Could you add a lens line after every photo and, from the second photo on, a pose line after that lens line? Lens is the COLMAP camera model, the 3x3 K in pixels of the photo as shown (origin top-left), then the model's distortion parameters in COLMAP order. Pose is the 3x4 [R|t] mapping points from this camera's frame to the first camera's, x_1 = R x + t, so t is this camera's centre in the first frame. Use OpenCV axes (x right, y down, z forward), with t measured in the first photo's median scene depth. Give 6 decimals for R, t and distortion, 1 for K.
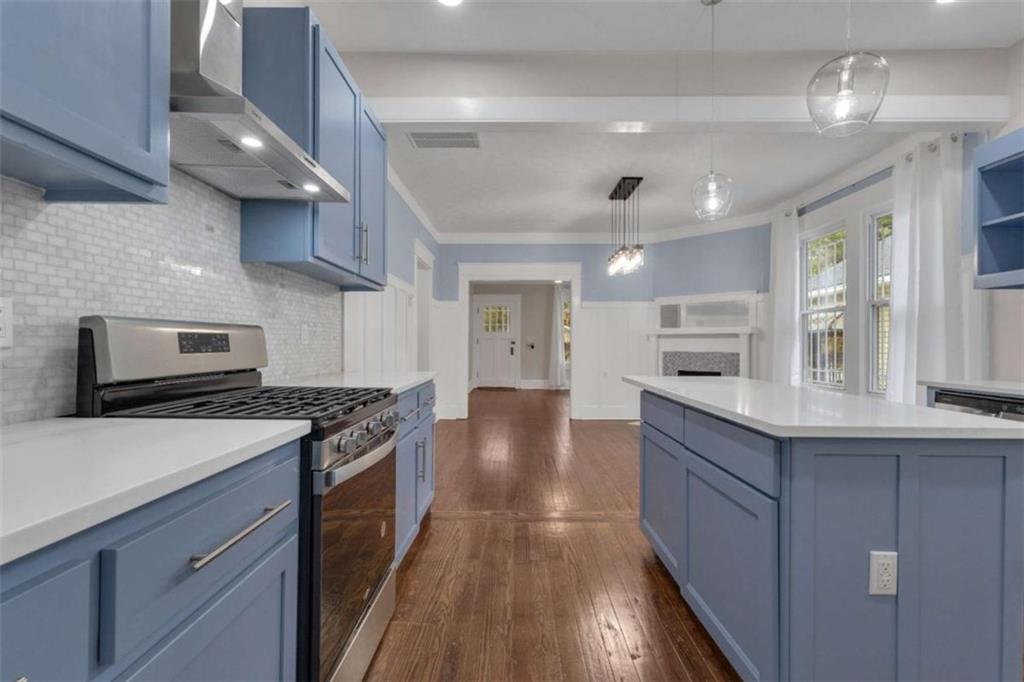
lens RADIAL K [[470.7, 0, 511.5], [0, 470.7, 343.8], [0, 0, 1]] dist [0.002340, 0.000339]
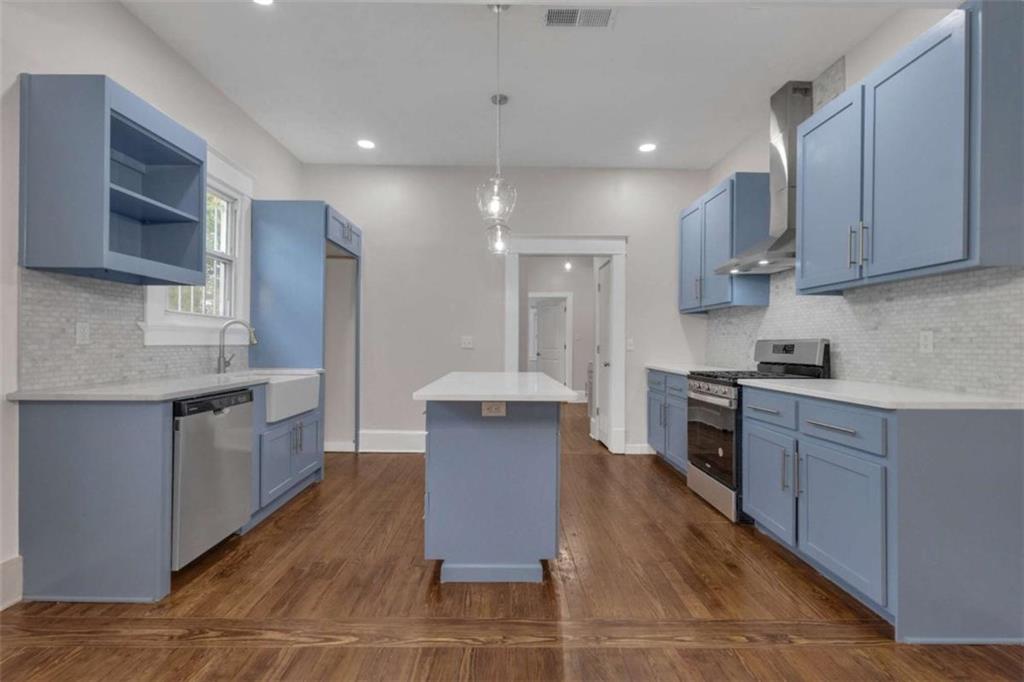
lens RADIAL K [[470.7, 0, 510.7], [0, 470.7, 341.1], [0, 0, 1]] dist [0.002340, 0.000339]
pose [[-0.999655, -0.015679, -0.021089, 0.220231], [-0.015568, 0.999864, -0.005418, -0.002544], [0.021171, -0.005088, -0.999763, 1.068933]]
